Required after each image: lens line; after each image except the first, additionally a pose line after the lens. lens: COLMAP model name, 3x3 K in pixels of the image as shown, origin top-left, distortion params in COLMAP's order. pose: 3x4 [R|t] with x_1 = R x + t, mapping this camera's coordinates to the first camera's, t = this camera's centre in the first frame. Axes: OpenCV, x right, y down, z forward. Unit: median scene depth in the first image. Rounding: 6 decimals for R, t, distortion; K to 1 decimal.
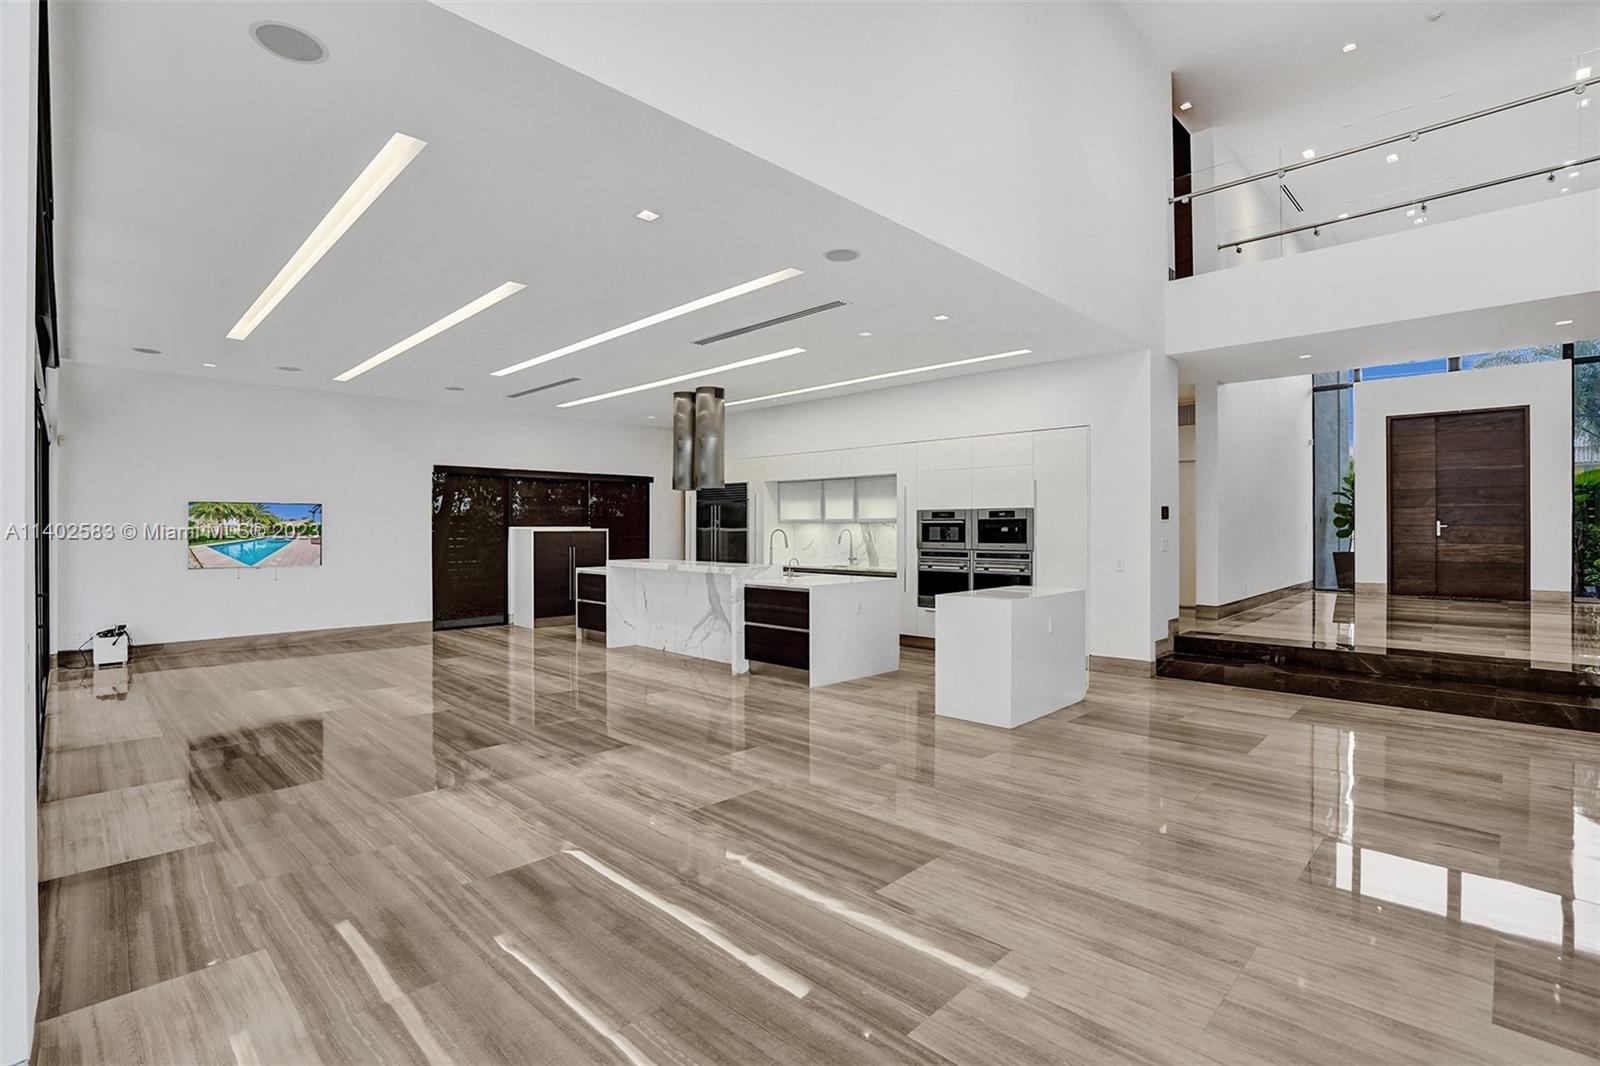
lens RADIAL K [[739.4, 0, 793.7], [0, 739.4, 525.4], [0, 0, 1]] dist [-0.049442, 0.014929]
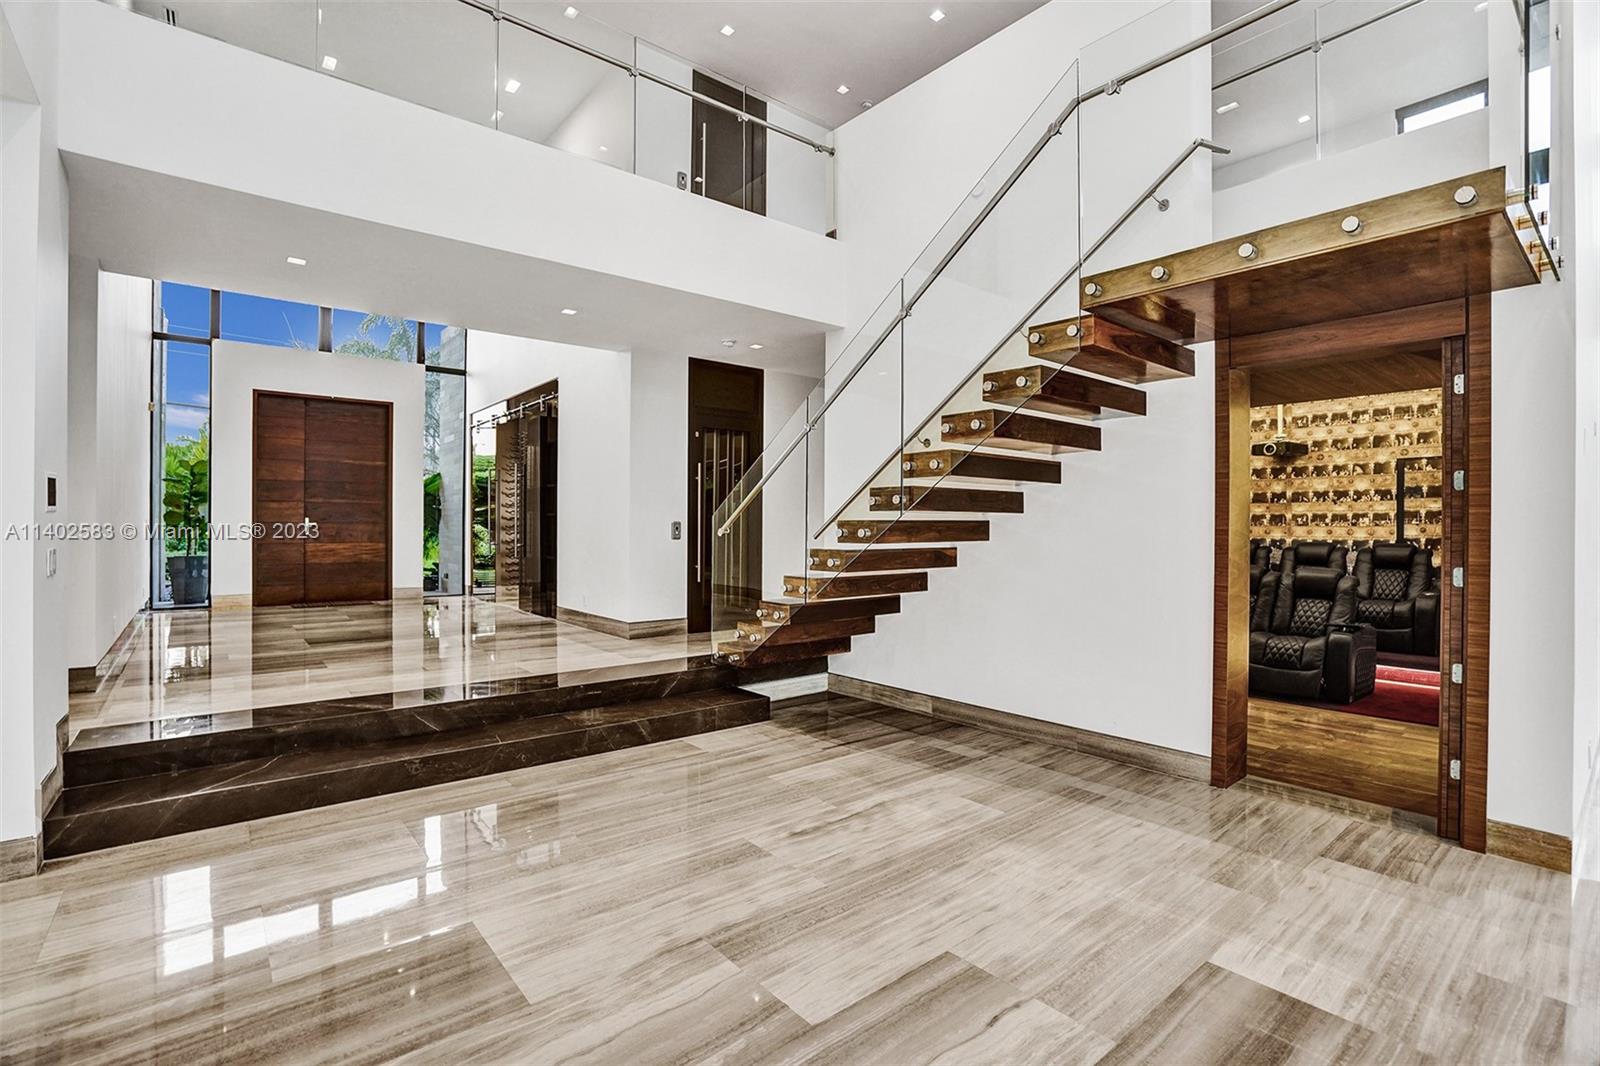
lens RADIAL K [[739.4, 0, 795.8], [0, 739.4, 531.1], [0, 0, 1]] dist [-0.049442, 0.014929]
pose [[0.098274, -0.003913, 0.995152, 0.076315], [-0.007950, 0.999957, 0.004717, 0.001306], [-0.995128, -0.008375, 0.098239, 0.343471]]
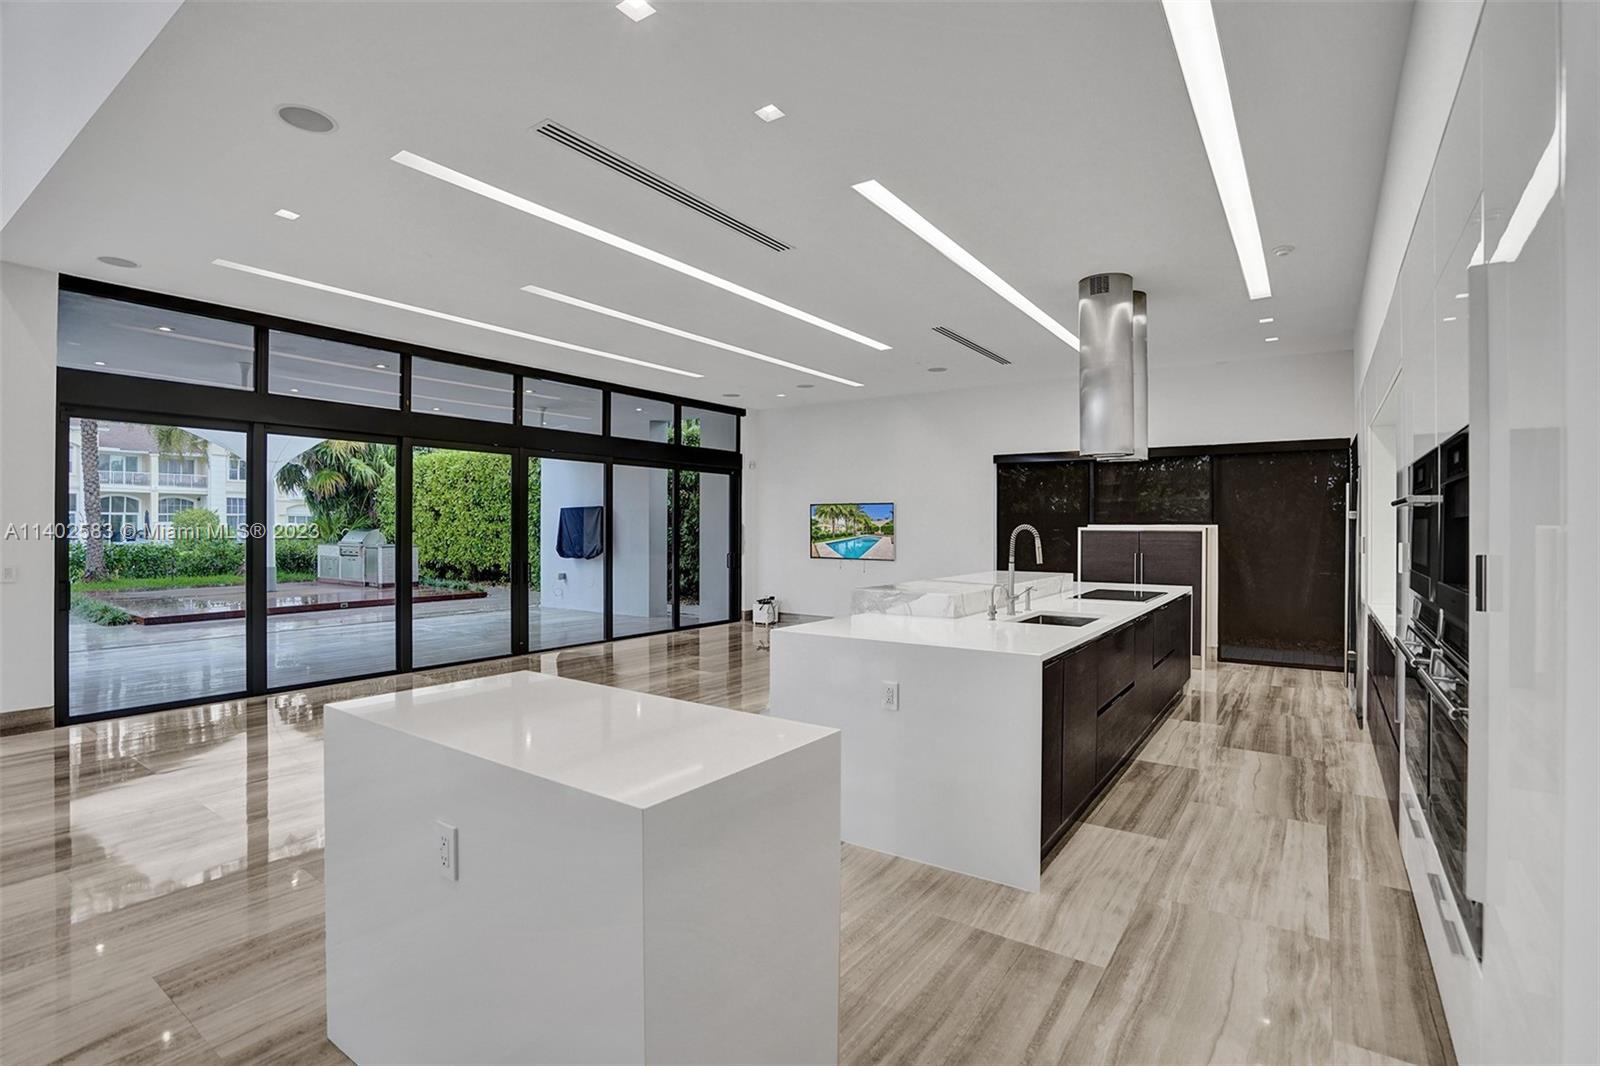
lens RADIAL K [[739.4, 0, 808.6], [0, 739.4, 532.4], [0, 0, 1]] dist [-0.049442, 0.014929]
pose [[0.159080, 0.004467, -0.987256, 0.335511], [-0.000057, 0.999990, 0.004516, 0.006174], [0.987266, -0.000662, 0.159078, 0.599151]]
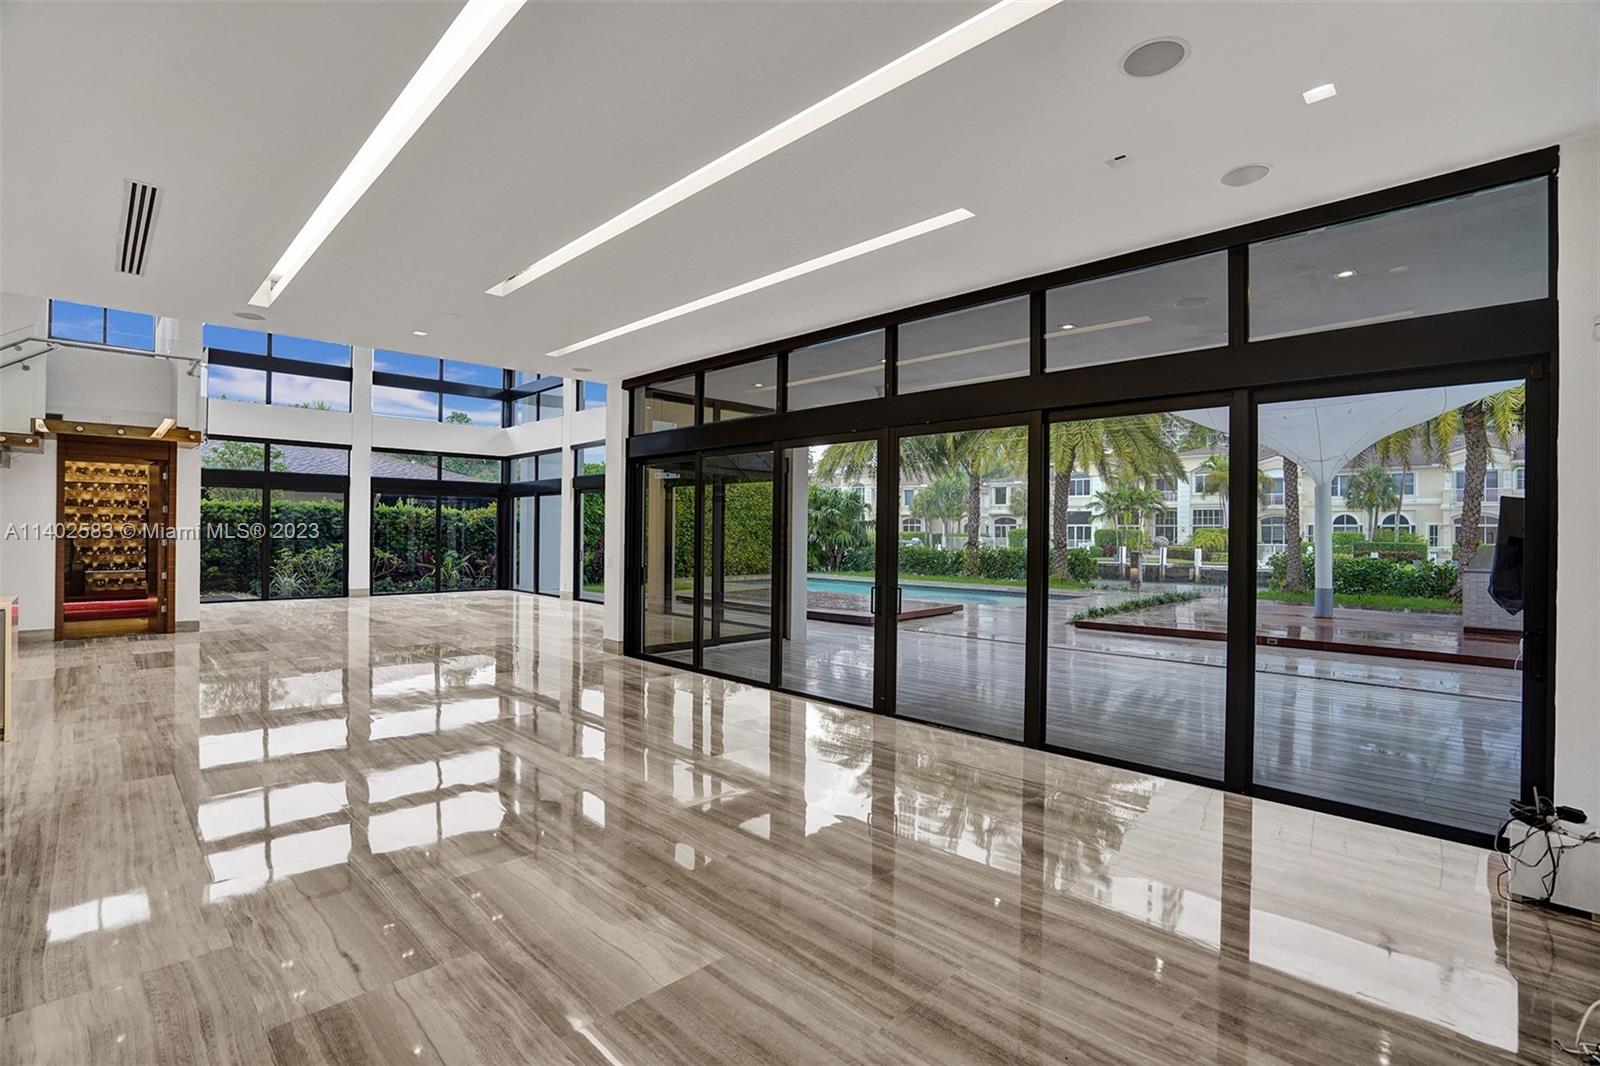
lens RADIAL K [[739.4, 0, 805.4], [0, 739.4, 530.5], [0, 0, 1]] dist [-0.049442, 0.014929]
pose [[-0.999858, -0.013507, 0.010034, -0.417705], [-0.013542, 0.999902, -0.003461, 0.002424], [-0.009986, -0.003596, -0.999944, 0.990045]]
